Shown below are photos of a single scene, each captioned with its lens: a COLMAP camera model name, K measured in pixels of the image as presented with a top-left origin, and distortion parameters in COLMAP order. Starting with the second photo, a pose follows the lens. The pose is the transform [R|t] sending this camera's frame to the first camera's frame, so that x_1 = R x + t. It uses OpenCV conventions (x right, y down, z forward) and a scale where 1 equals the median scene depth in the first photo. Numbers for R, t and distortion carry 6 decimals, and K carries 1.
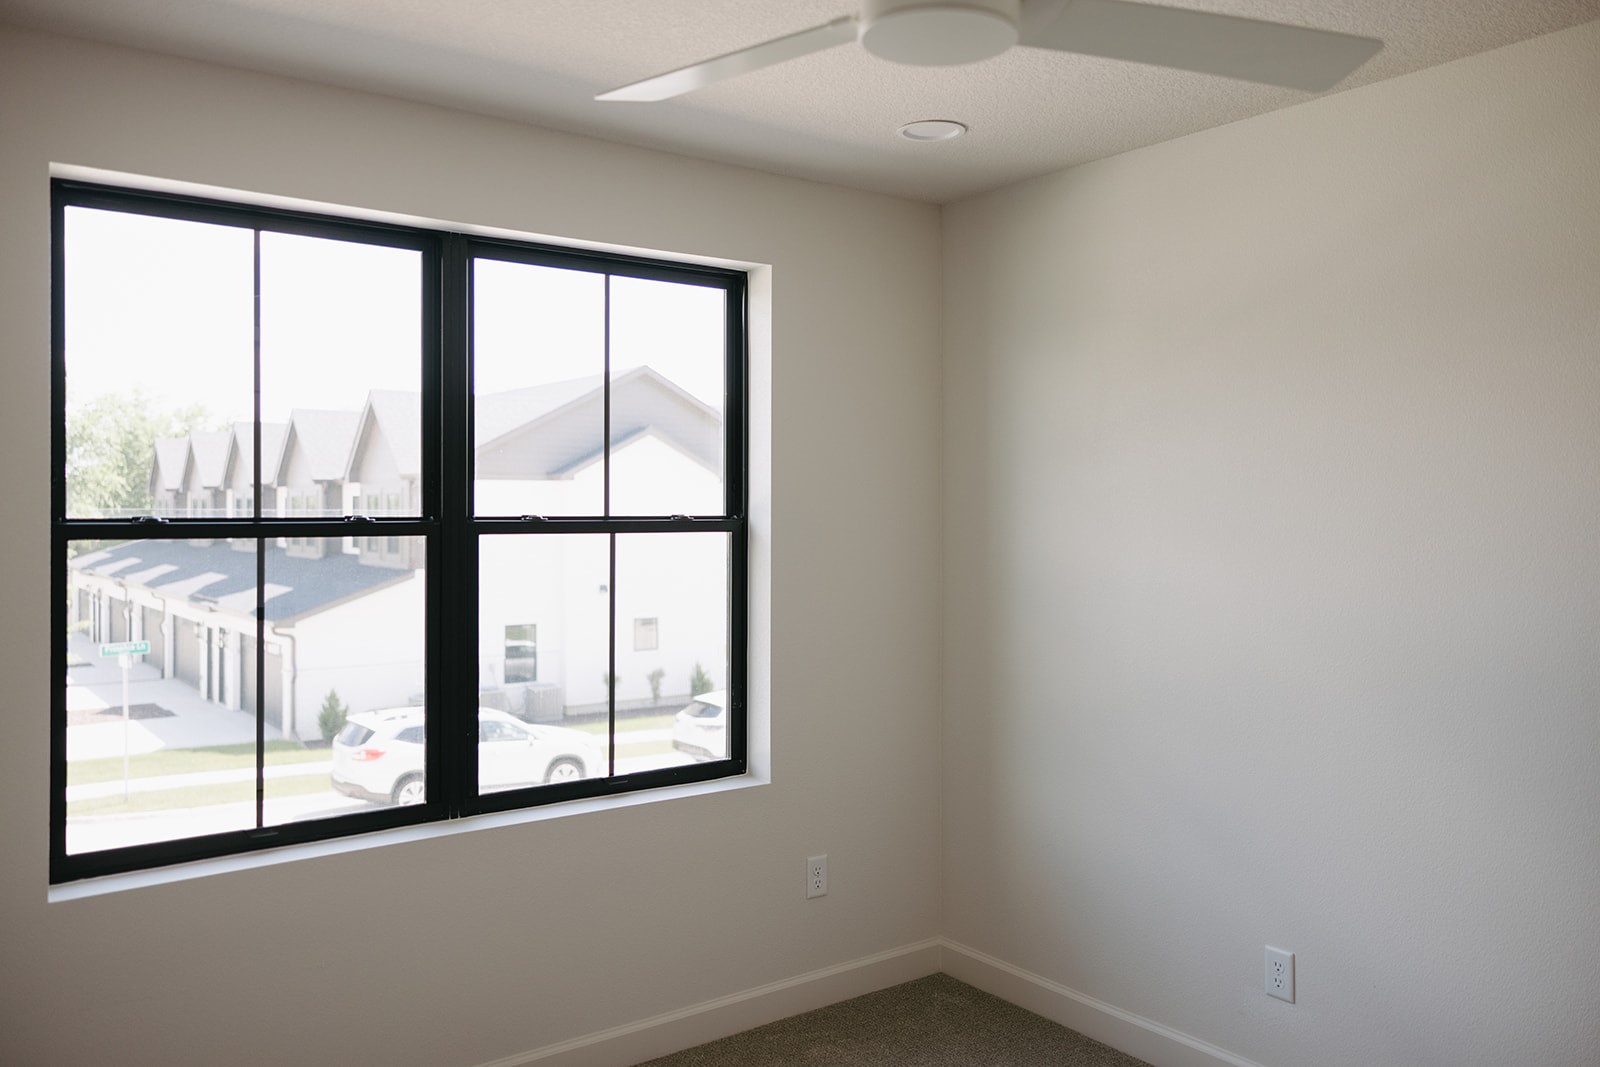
lens RADIAL K [[1226.7, 0, 802.3], [0, 1226.7, 501.2], [0, 0, 1]] dist [0.008326, 0.004421]
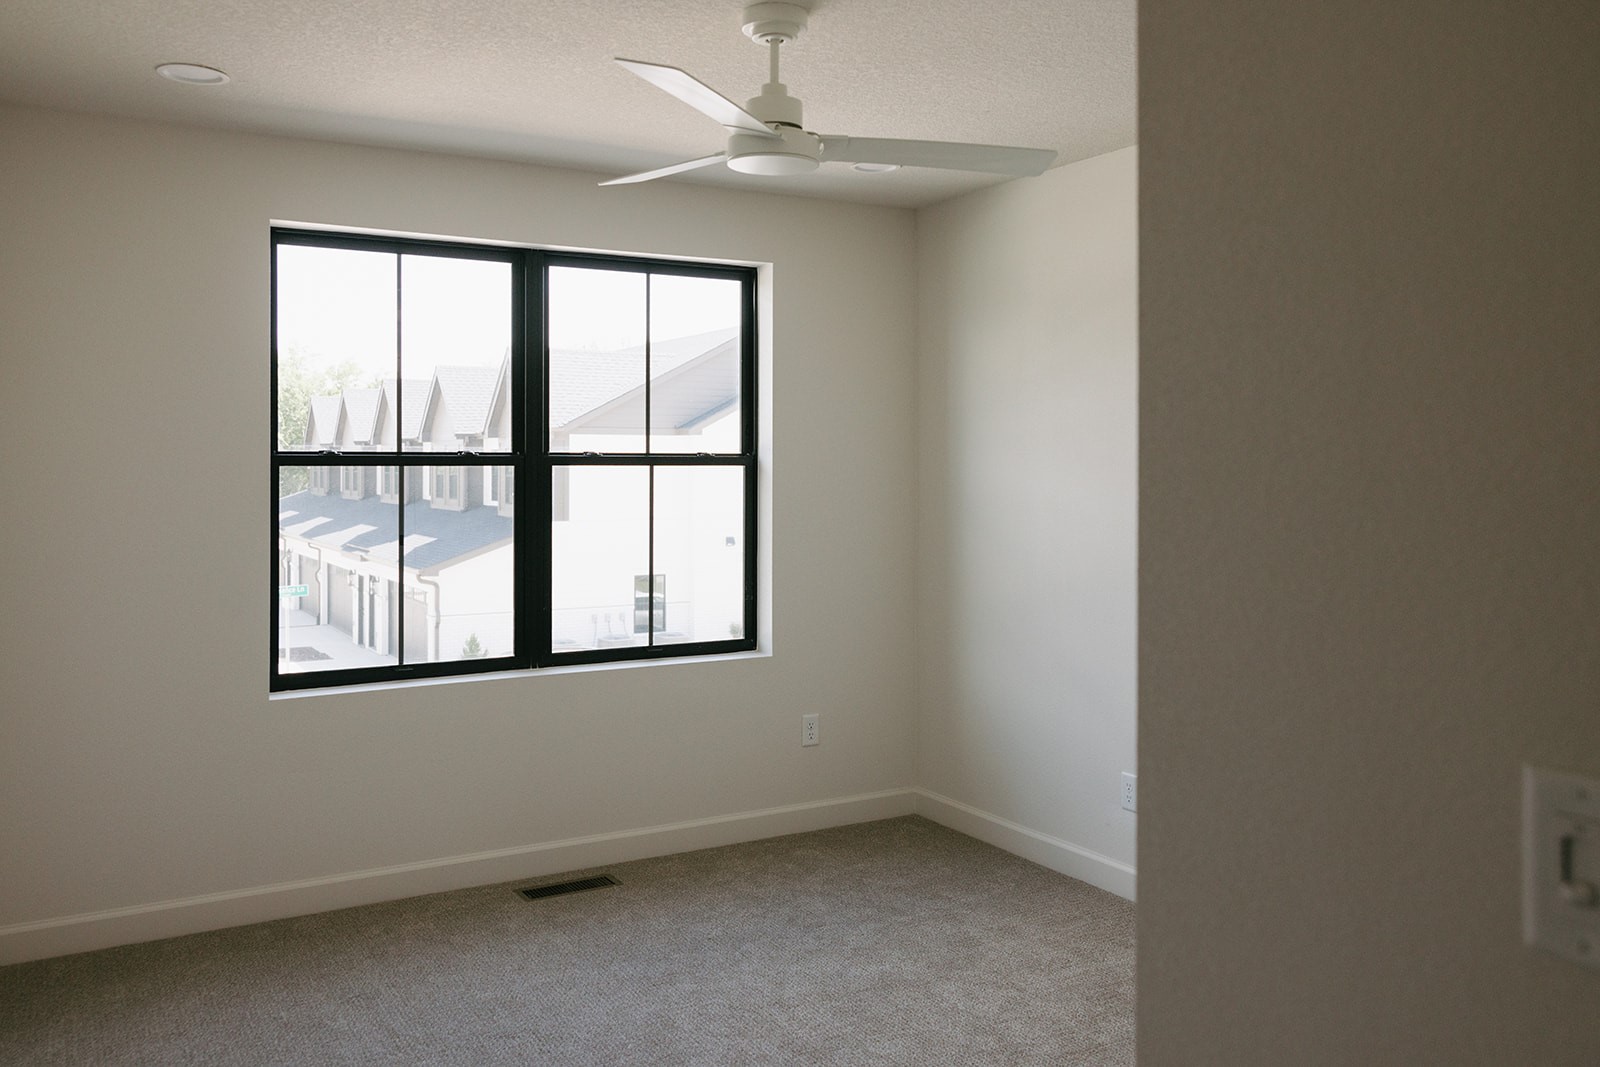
lens RADIAL K [[1286.8, 0, 807.3], [0, 1286.8, 457.4], [0, 0, 1]] dist [0.003331, 0.003487]
pose [[0.993445, -0.000744, -0.114308, 0.156796], [0.000737, 1.000000, -0.000107, 0.015431], [0.114308, 0.000022, 0.993445, -0.340882]]
